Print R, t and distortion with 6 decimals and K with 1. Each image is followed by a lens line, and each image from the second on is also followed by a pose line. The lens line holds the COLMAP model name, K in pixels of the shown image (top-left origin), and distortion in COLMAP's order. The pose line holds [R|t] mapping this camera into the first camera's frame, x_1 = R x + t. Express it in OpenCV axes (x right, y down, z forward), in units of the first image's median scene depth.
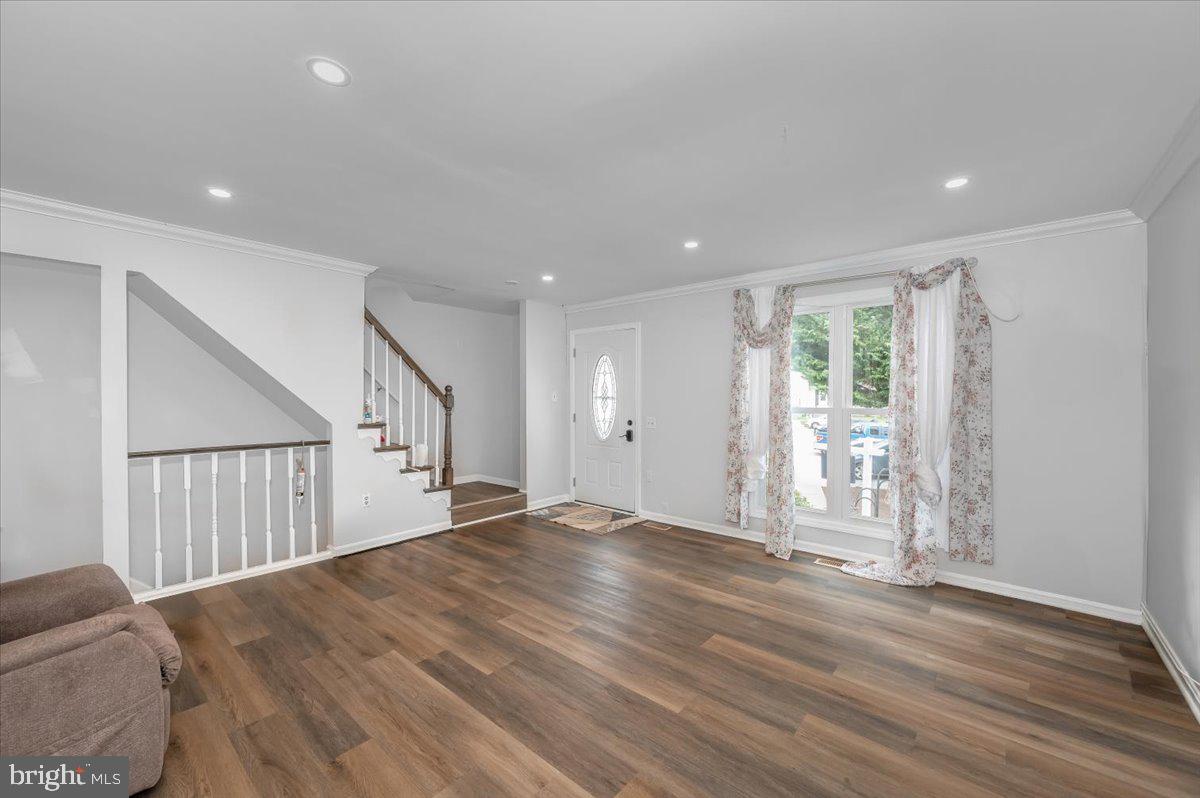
lens RADIAL K [[475.3, 0, 605.6], [0, 475.3, 398.5], [0, 0, 1]] dist [-0.001715, 0.000857]
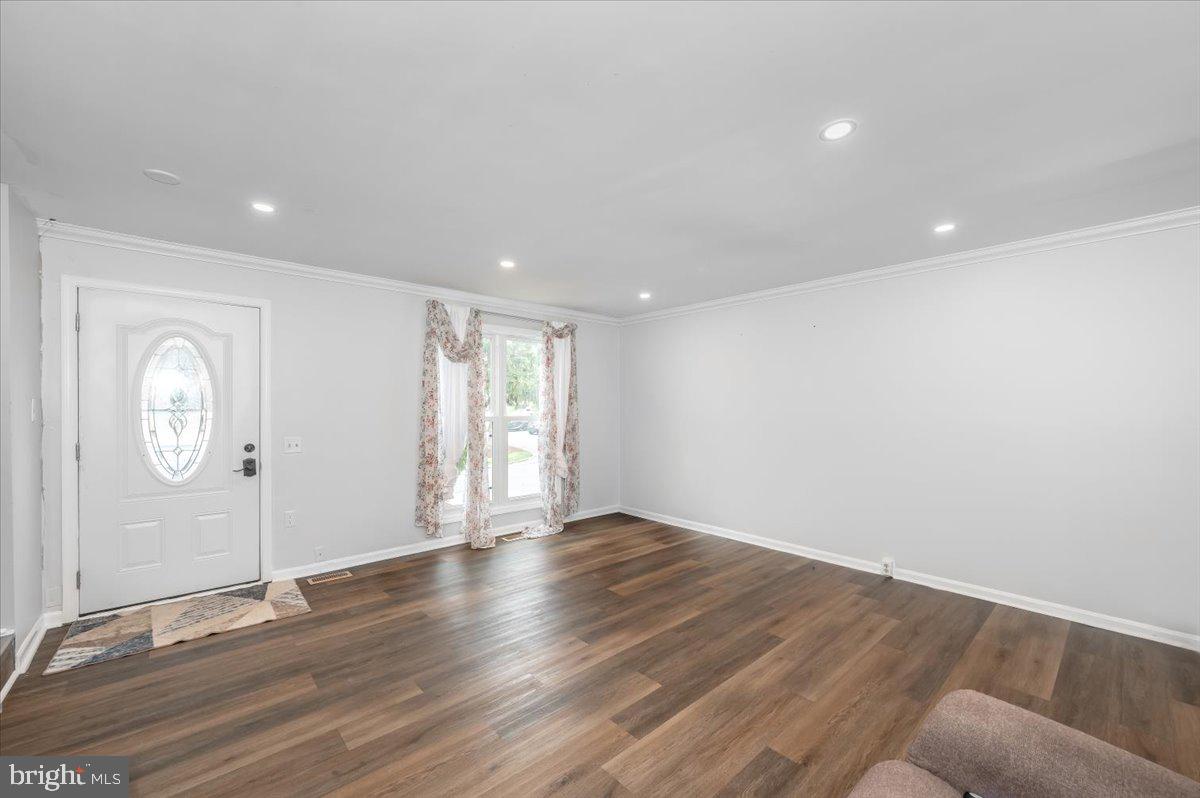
lens RADIAL K [[475.3, 0, 599.7], [0, 475.3, 404.6], [0, 0, 1]] dist [-0.001715, 0.000857]
pose [[0.132185, -0.000247, 0.991225, -0.770471], [0.004710, 0.999989, -0.000379, -0.010007], [-0.991214, 0.004719, 0.132185, 0.604347]]
